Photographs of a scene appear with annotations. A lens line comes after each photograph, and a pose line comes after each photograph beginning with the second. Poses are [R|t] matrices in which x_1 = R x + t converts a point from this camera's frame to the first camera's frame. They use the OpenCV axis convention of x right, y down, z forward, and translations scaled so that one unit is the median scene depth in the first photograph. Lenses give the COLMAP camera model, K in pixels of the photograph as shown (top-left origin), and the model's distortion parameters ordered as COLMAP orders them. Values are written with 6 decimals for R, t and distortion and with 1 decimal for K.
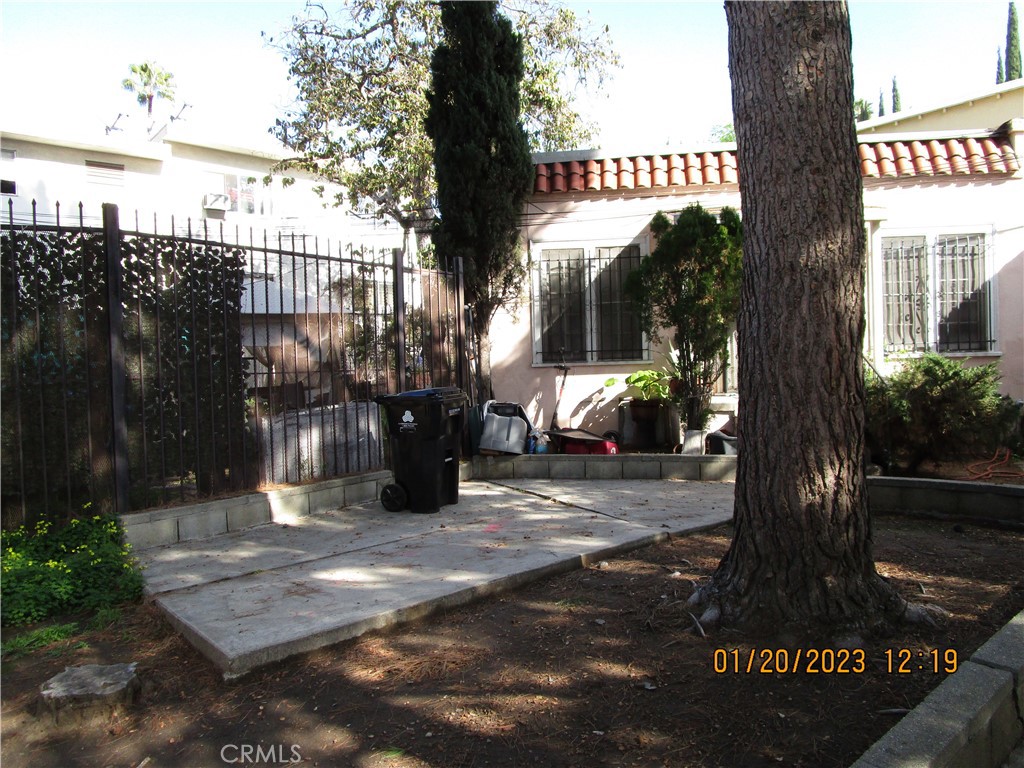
lens RADIAL K [[729.1, 0, 512.0], [0, 729.1, 384.0], [0, 0, 1]] dist [-0.032706, 0.006941]
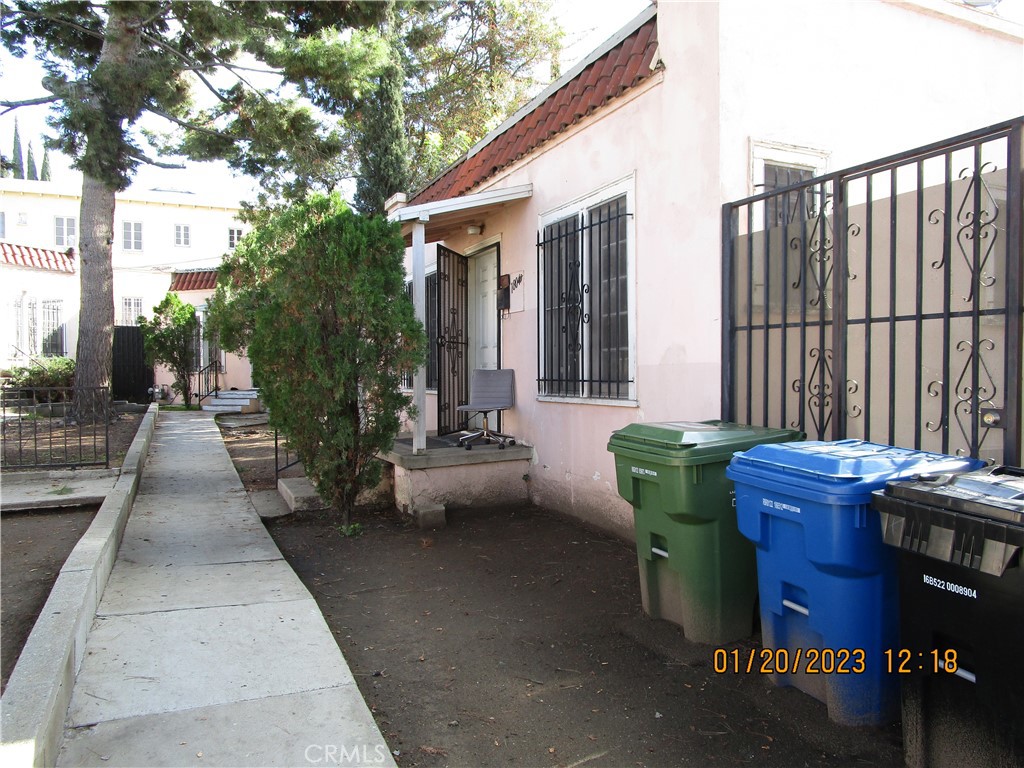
lens RADIAL K [[729.1, 0, 512.0], [0, 729.1, 384.0], [0, 0, 1]] dist [-0.032706, 0.006941]
pose [[0.265952, 0.006402, 0.963965, -0.997842], [0.014537, 0.999838, -0.010651, 0.072638], [-0.963877, 0.016846, 0.265816, -0.792041]]
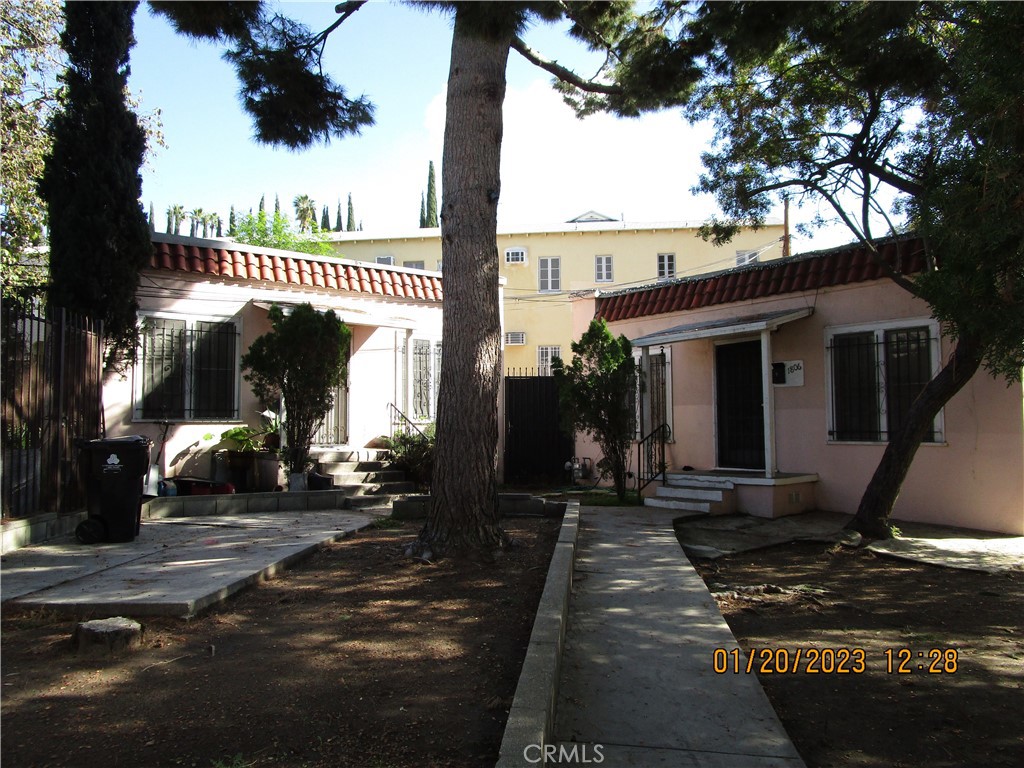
lens RADIAL K [[729.1, 0, 512.0], [0, 729.1, 384.0], [0, 0, 1]] dist [-0.032706, 0.006941]
pose [[0.725543, 0.063460, 0.685244, -0.327143], [-0.001476, 0.995880, -0.090664, 0.019123], [-0.688175, 0.064769, 0.722648, -0.194835]]
